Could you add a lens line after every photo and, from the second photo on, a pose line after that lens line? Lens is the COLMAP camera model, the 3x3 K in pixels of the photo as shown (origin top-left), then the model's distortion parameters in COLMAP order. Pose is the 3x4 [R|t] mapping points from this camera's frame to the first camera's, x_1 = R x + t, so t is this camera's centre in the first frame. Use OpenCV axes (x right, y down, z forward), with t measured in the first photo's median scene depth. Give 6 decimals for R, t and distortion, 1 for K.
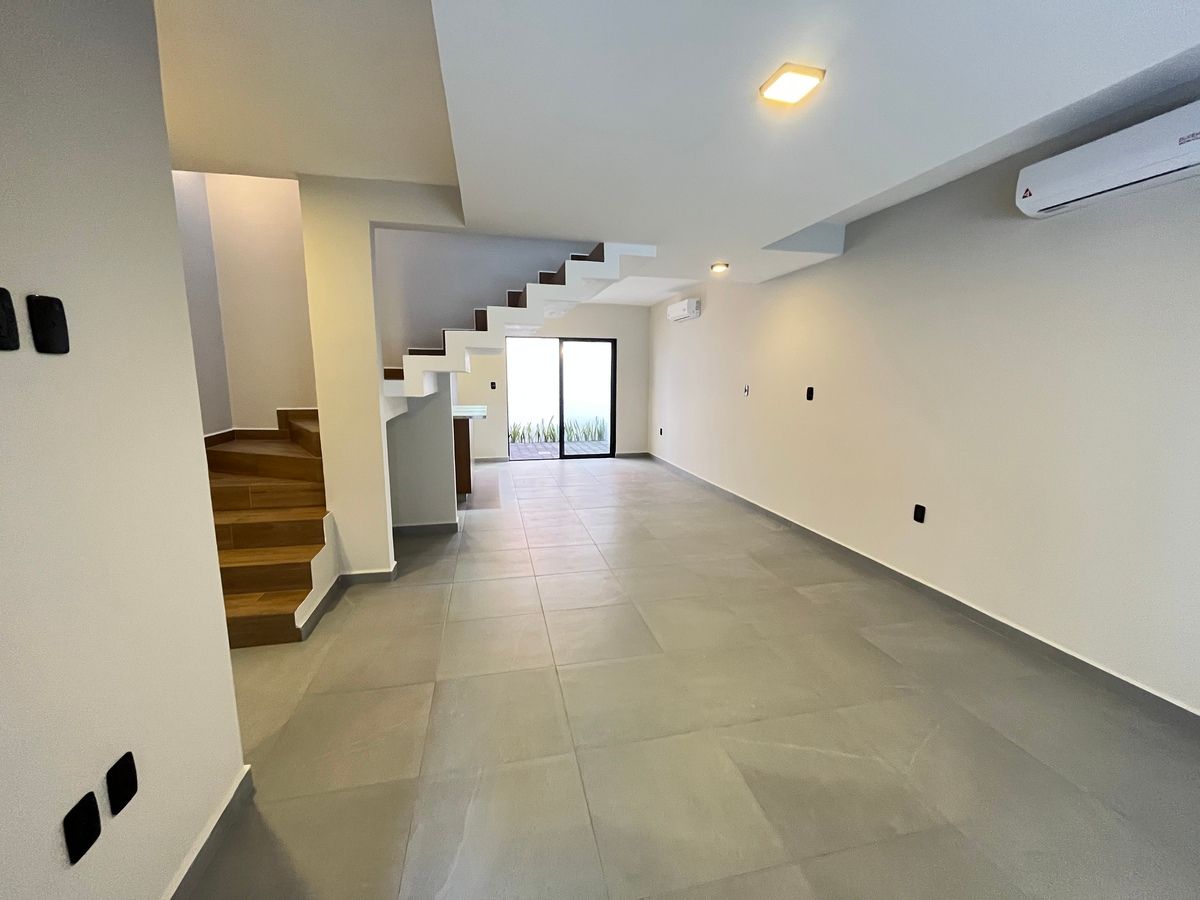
lens RADIAL K [[487.1, 0, 600.1], [0, 487.1, 450.9], [0, 0, 1]] dist [-0.000041, 0.000158]
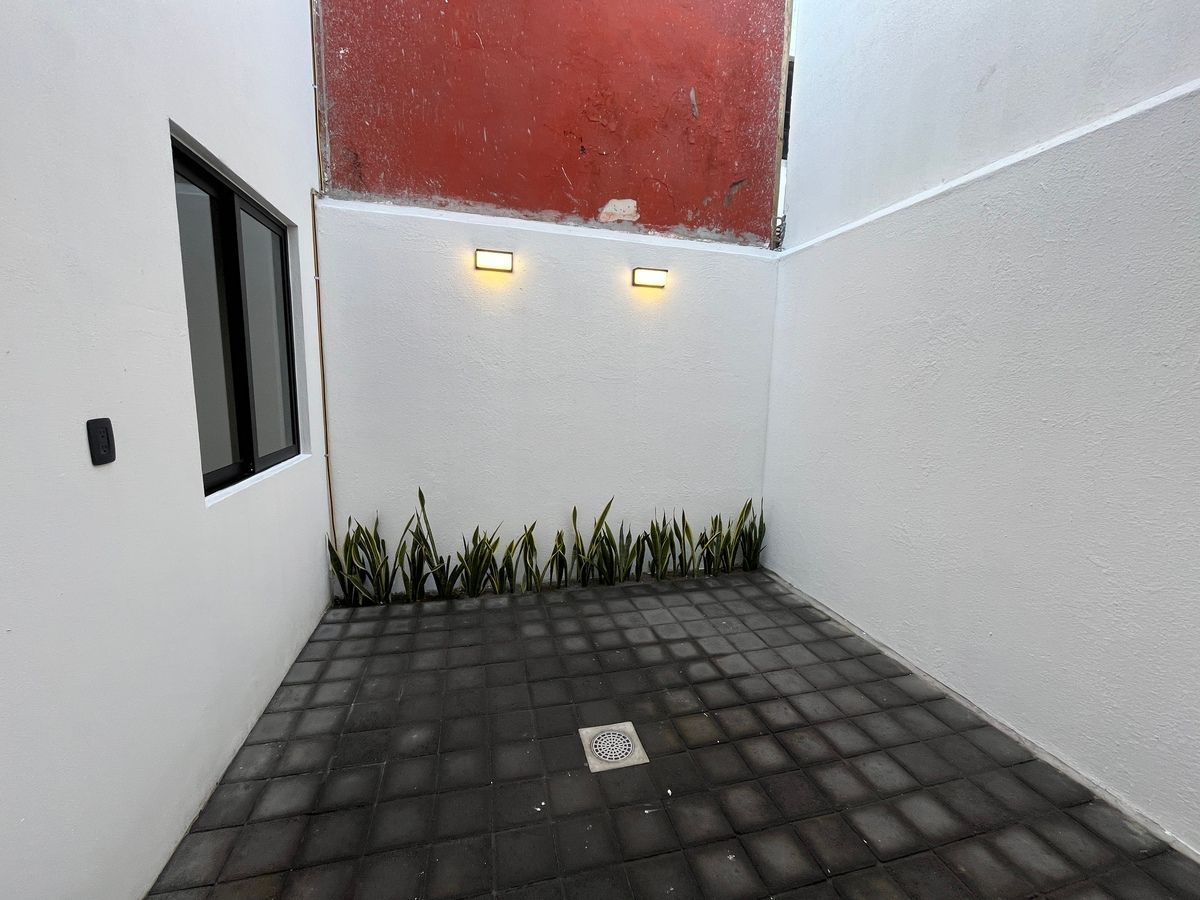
lens RADIAL K [[487.0, 0, 600.3], [0, 487.0, 451.3], [0, 0, 1]] dist [-0.002127, -0.000299]
pose [[0.999617, 0.014805, 0.023362, -0.290679], [-0.014617, 0.999860, -0.008166, -0.259150], [-0.023480, 0.007822, 0.999694, 1.860327]]
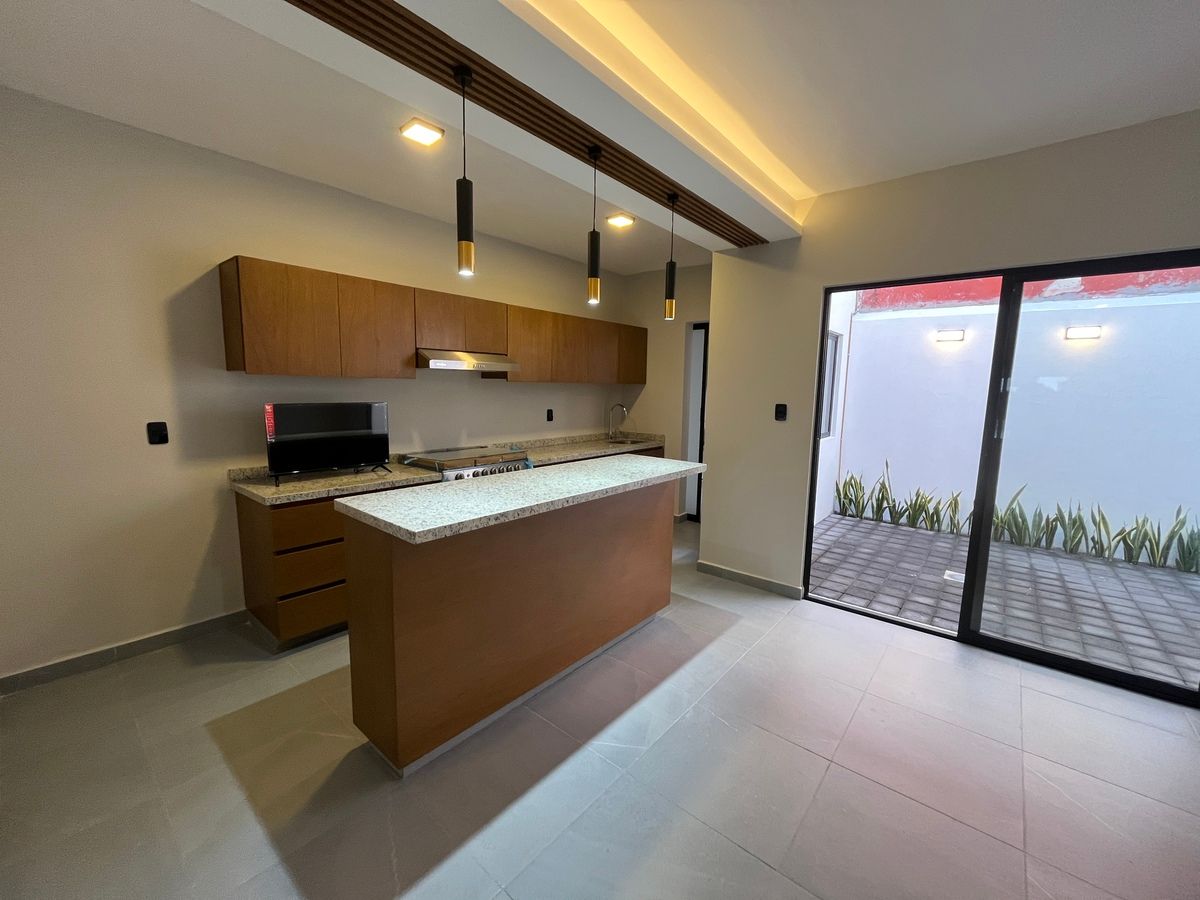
lens RADIAL K [[487.0, 0, 600.3], [0, 487.0, 451.3], [0, 0, 1]] dist [-0.002127, -0.000299]
pose [[0.604966, 0.110411, -0.788559, 0.031443], [-0.135199, 0.990203, 0.034923, -0.173960], [0.784689, 0.085485, 0.613967, 1.150929]]
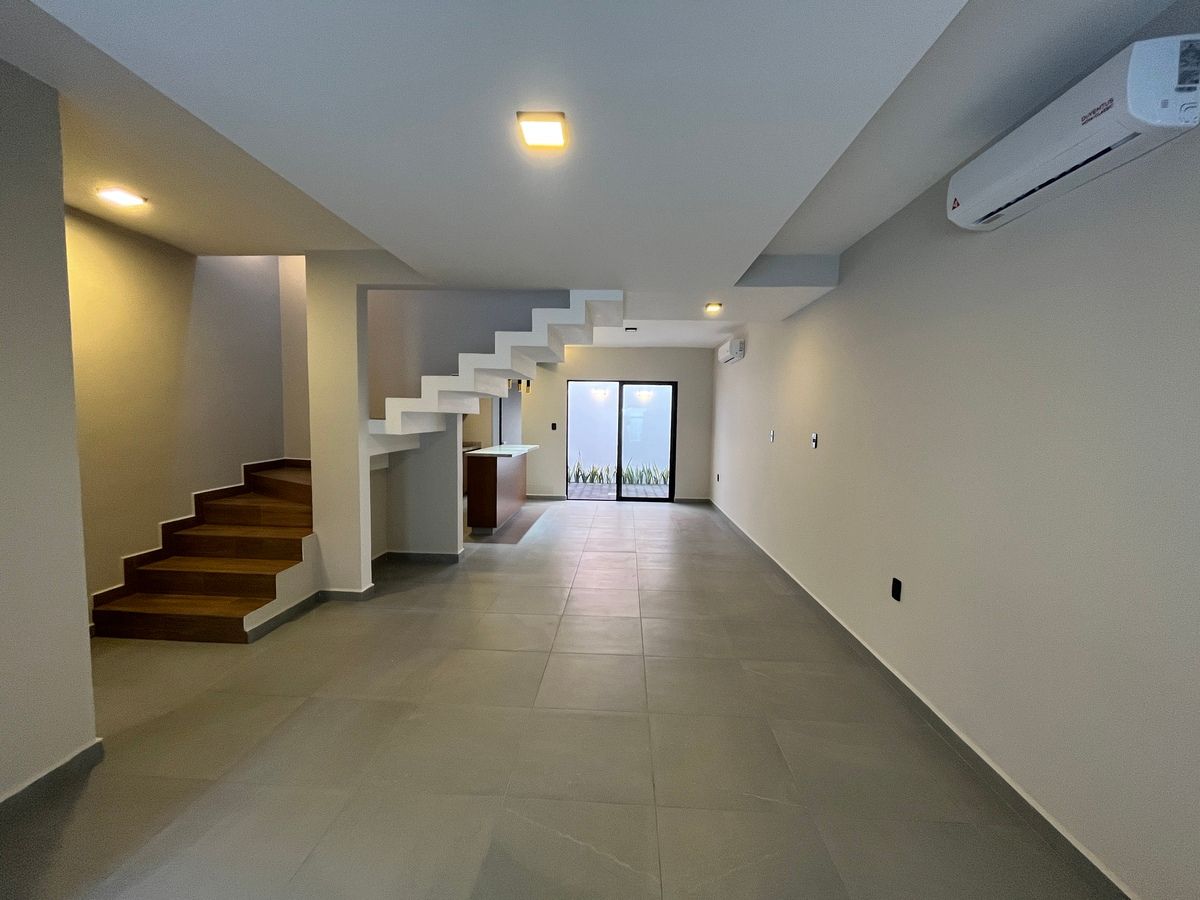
lens RADIAL K [[487.0, 0, 600.3], [0, 487.0, 451.3], [0, 0, 1]] dist [-0.002127, -0.000299]
pose [[0.962514, 0.029490, -0.269623, 0.293146], [-0.052362, 0.995575, -0.078036, -0.008863], [0.266128, 0.089228, 0.959799, 0.049252]]
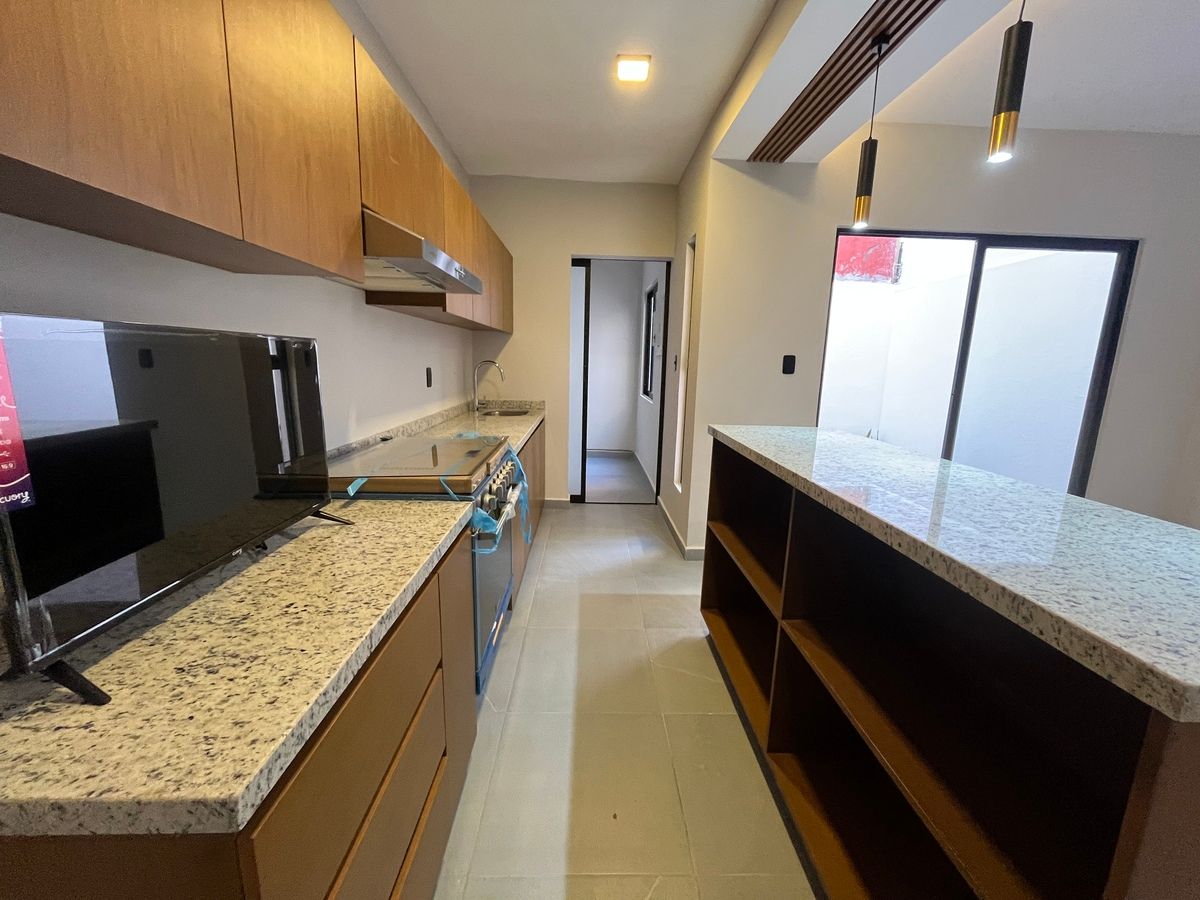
lens RADIAL K [[487.0, 0, 600.3], [0, 487.0, 451.3], [0, 0, 1]] dist [-0.002127, -0.000299]
pose [[0.980502, 0.055808, -0.188417, -0.525422], [-0.050231, 0.998150, 0.034247, -0.134971], [0.189980, -0.024115, 0.981492, 1.110628]]
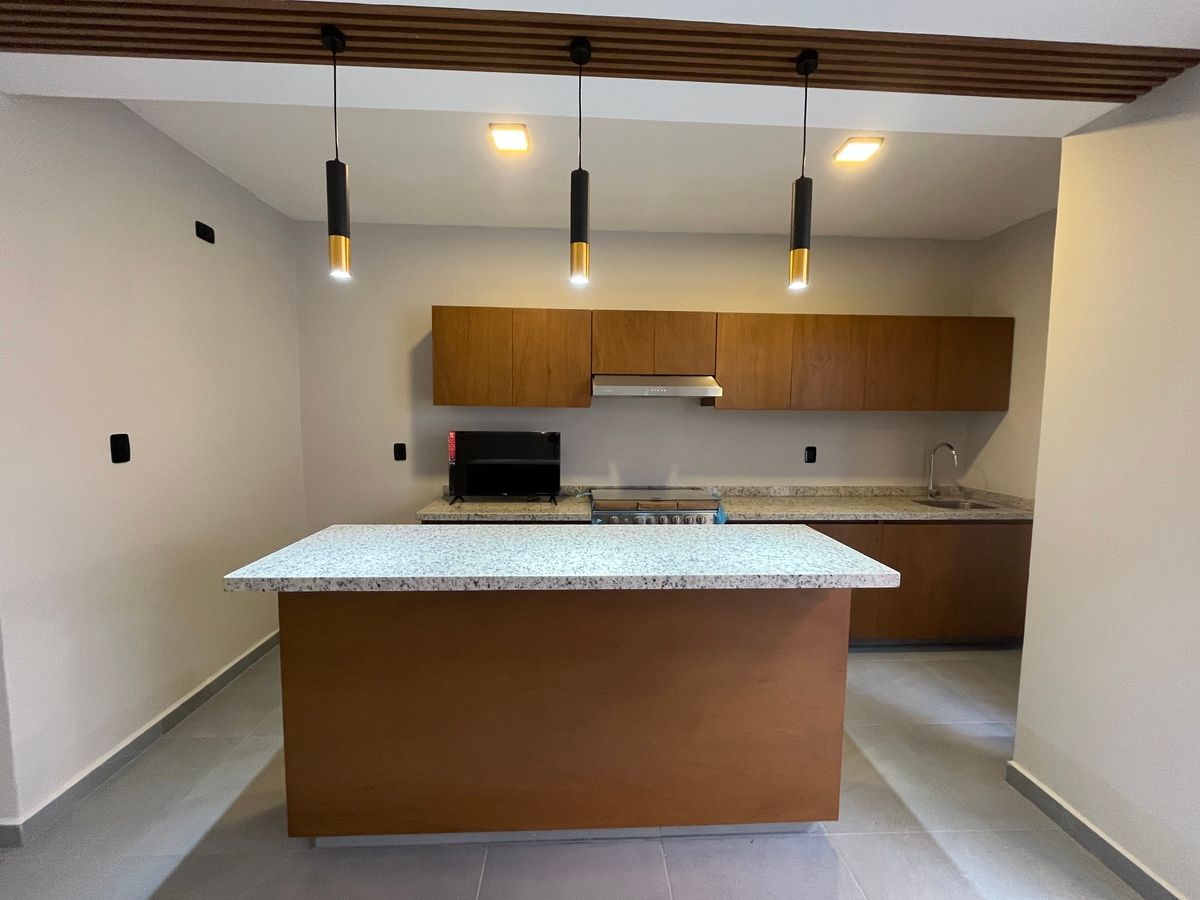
lens RADIAL K [[493.4, 0, 599.0], [0, 493.4, 452.3], [0, 0, 1]] dist [0.000016, -0.000202]
pose [[-0.174584, 0.074785, -0.981798, -0.055187], [-0.160441, 0.981625, 0.103302, -0.230431], [0.971483, 0.175555, -0.159378, 1.510265]]
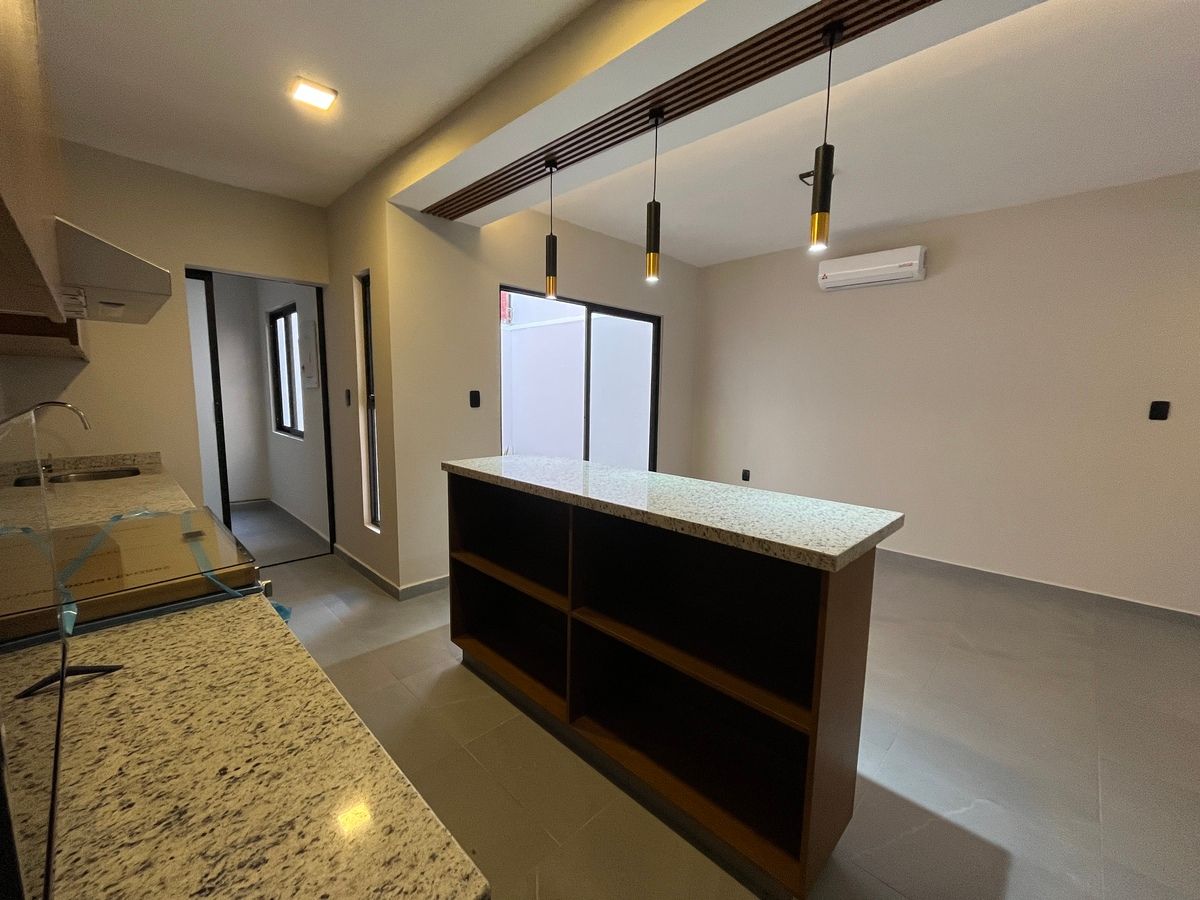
lens RADIAL K [[487.0, 0, 600.3], [0, 487.0, 451.3], [0, 0, 1]] dist [-0.002127, -0.000299]
pose [[0.842583, -0.057426, 0.535495, -0.649220], [0.069130, 0.997606, -0.001792, -0.149460], [-0.534111, 0.038529, 0.844536, 1.086401]]
